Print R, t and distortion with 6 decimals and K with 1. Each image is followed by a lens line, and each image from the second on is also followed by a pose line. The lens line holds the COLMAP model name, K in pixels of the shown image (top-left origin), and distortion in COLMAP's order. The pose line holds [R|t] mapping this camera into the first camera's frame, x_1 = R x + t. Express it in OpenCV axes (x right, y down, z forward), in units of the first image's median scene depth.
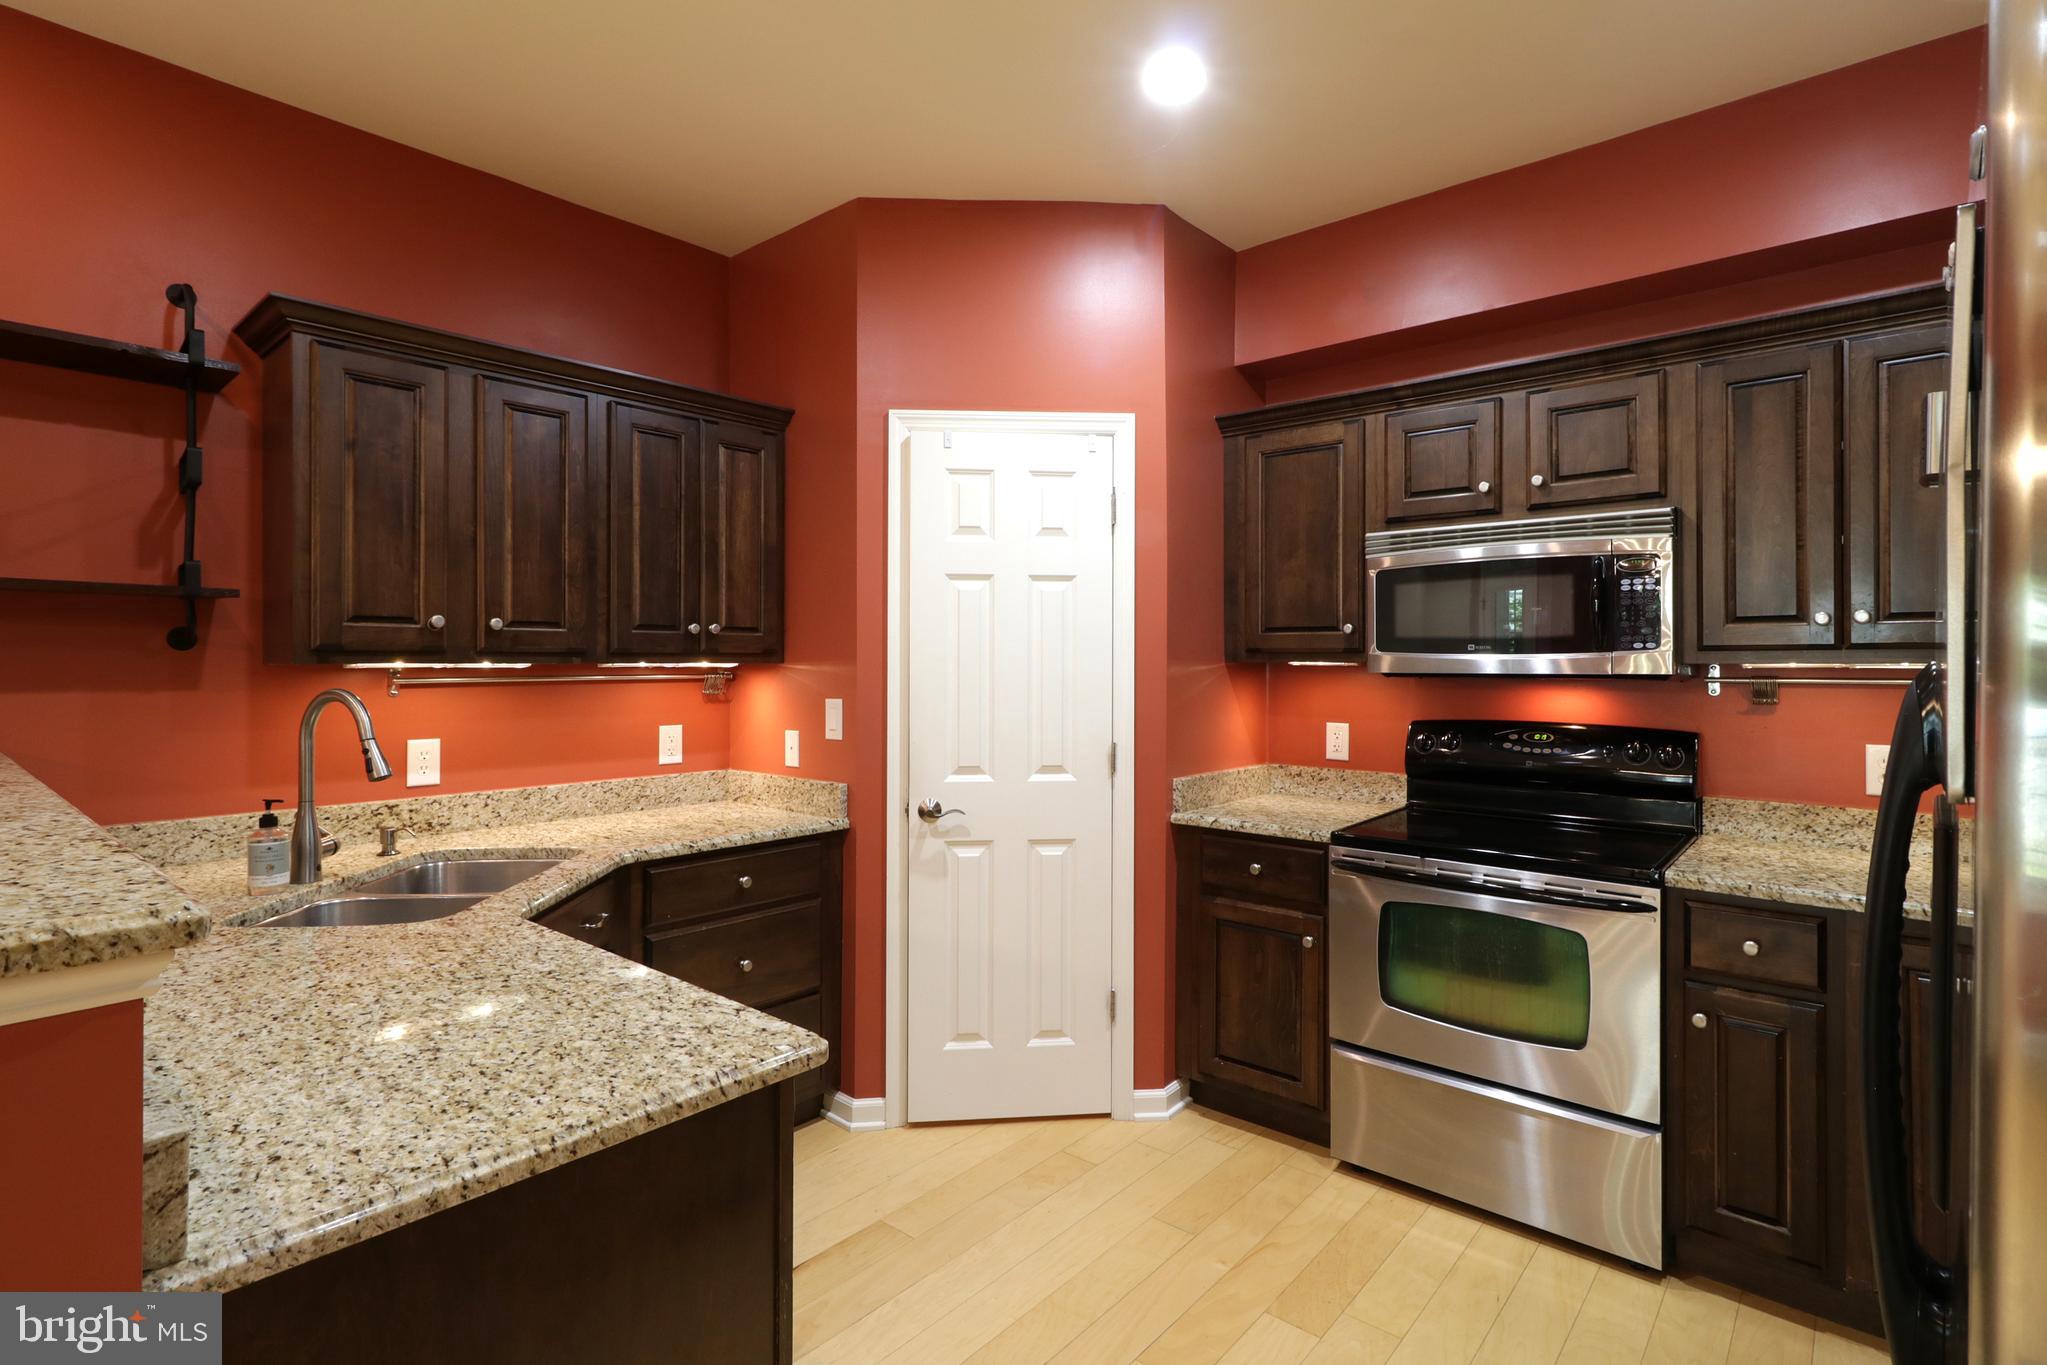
lens RADIAL K [[993.3, 0, 1020.8], [0, 993.3, 662.9], [0, 0, 1]] dist [0.002313, 0.001044]
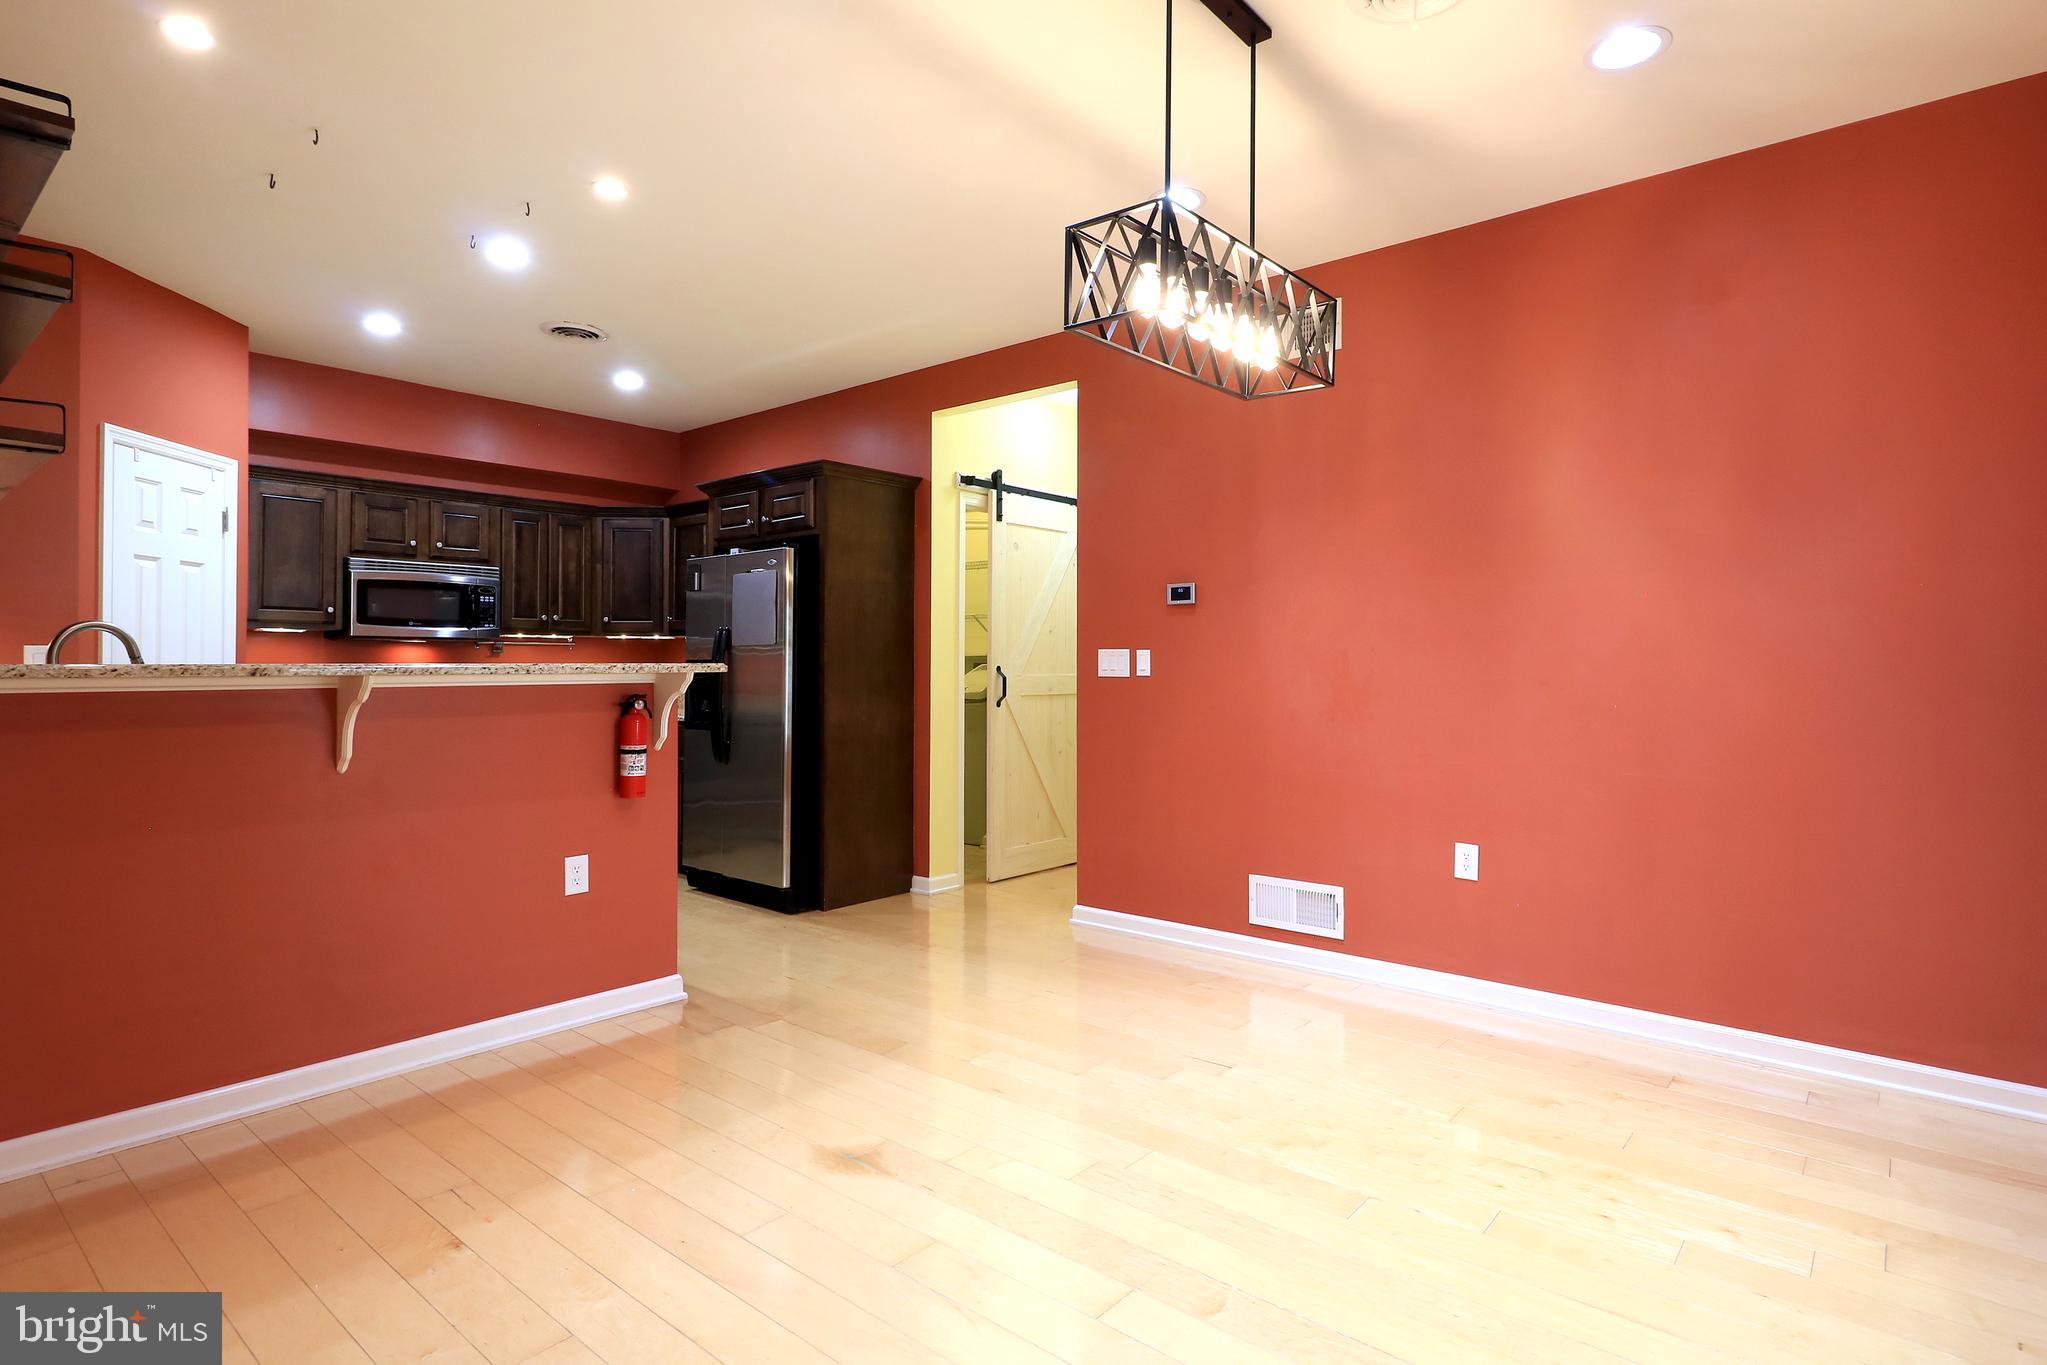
lens RADIAL K [[1060.3, 0, 1034.9], [0, 1060.3, 654.4], [0, 0, 1]] dist [0.001009, 0.000163]
pose [[-0.011123, 0.010168, 0.999886, -1.717898], [0.001450, 0.999947, -0.010152, 0.070916], [-0.999937, 0.001337, -0.011138, -0.226032]]
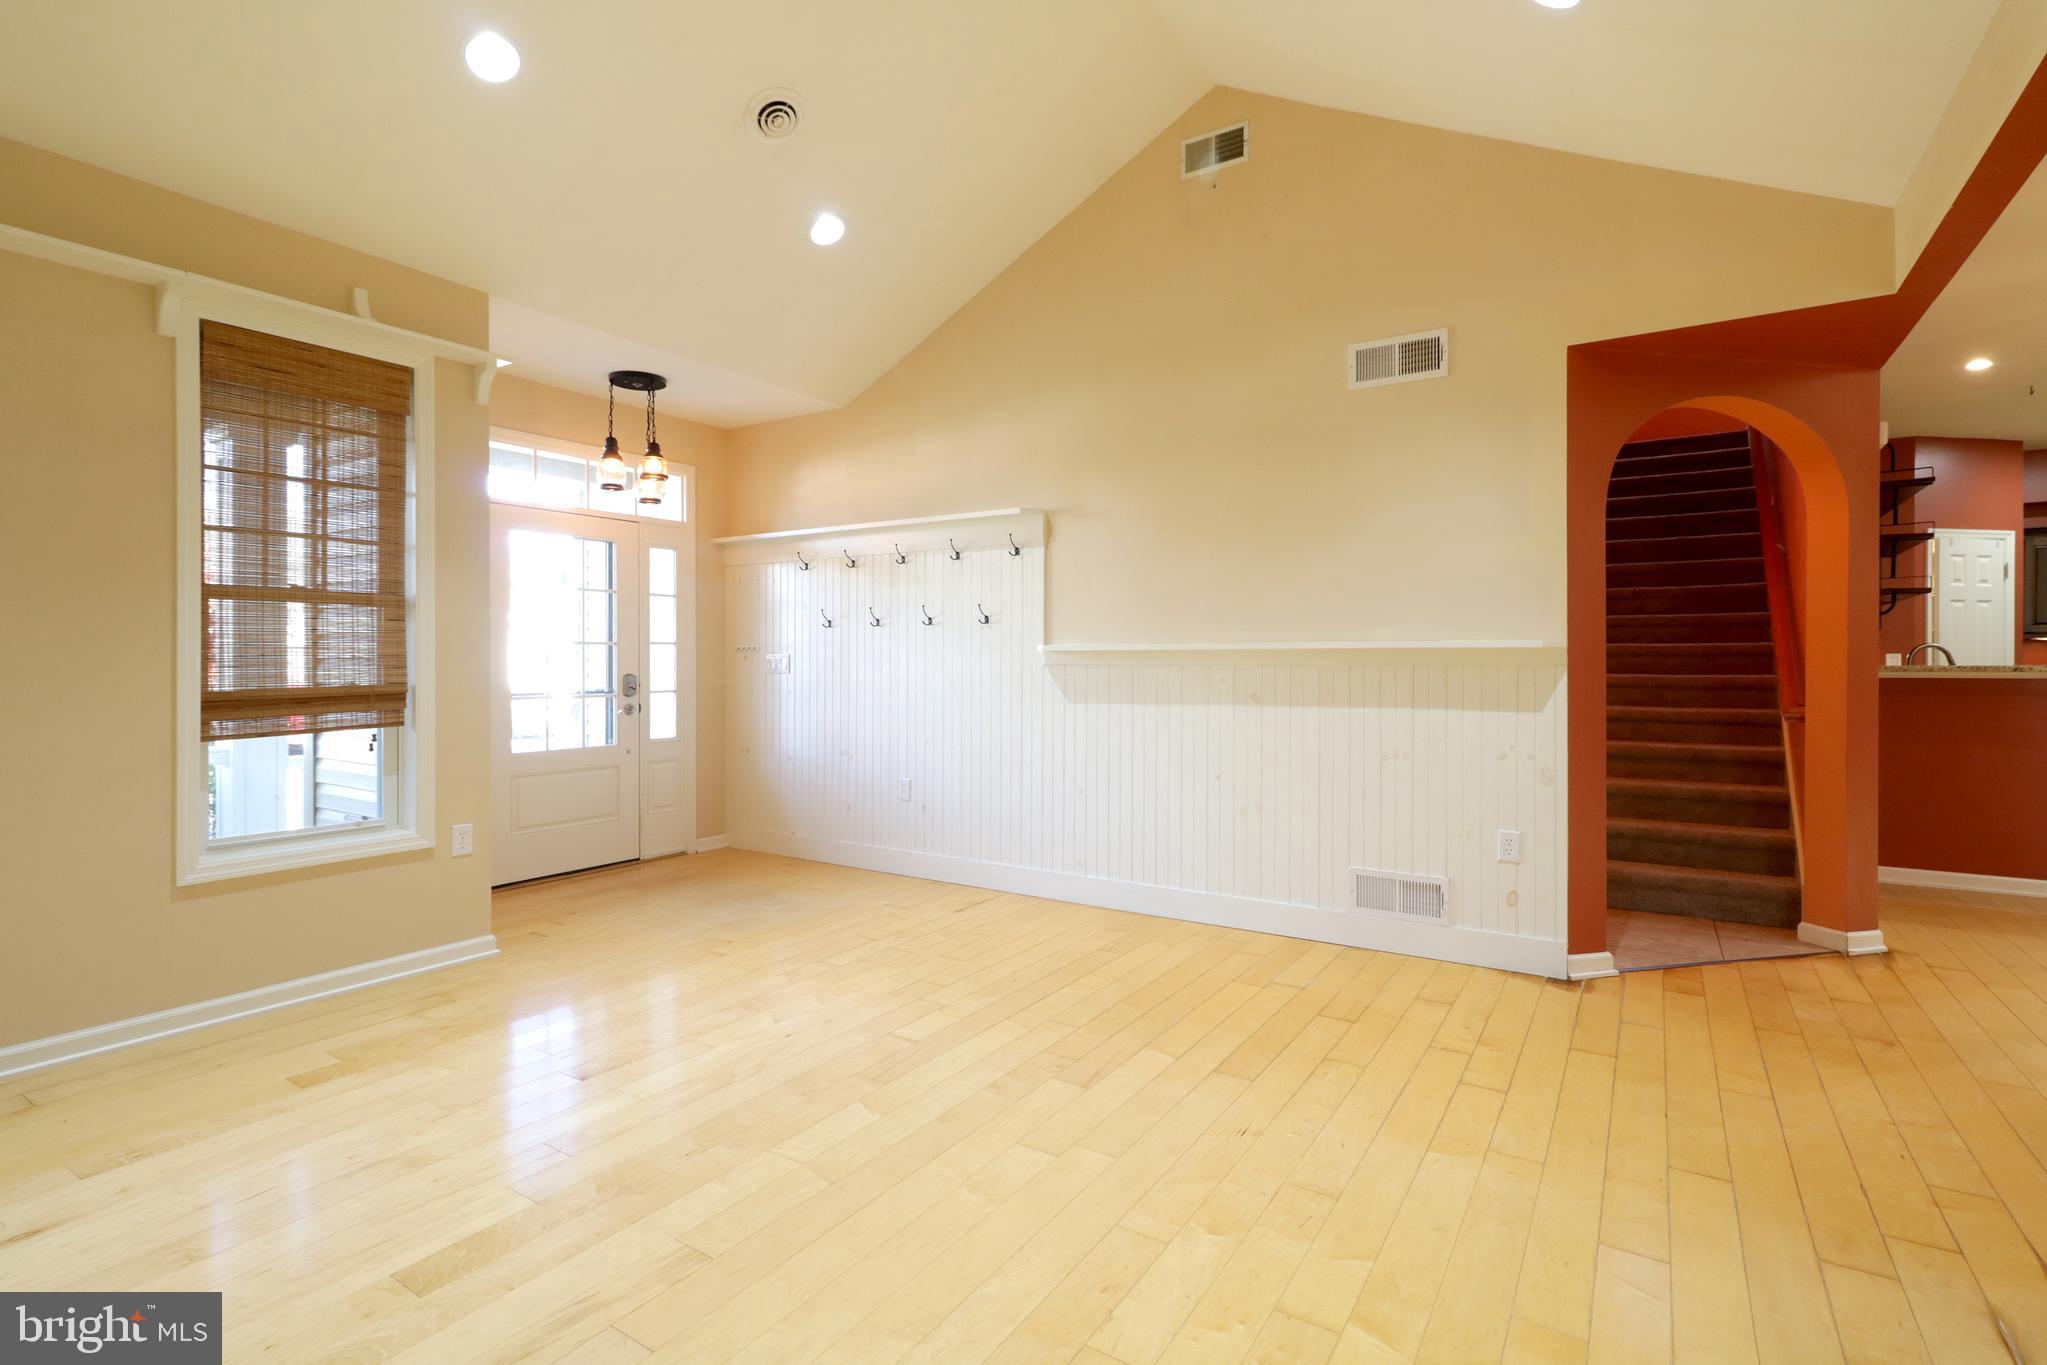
lens RADIAL K [[969.1, 0, 1023.5], [0, 969.1, 682.5], [0, 0, 1]] dist [0.001203, 0.000305]
pose [[0.991186, -0.004528, 0.132397, -2.829026], [0.001700, 0.999768, 0.021465, 0.057730], [-0.132463, -0.021051, 0.990964, -1.084404]]
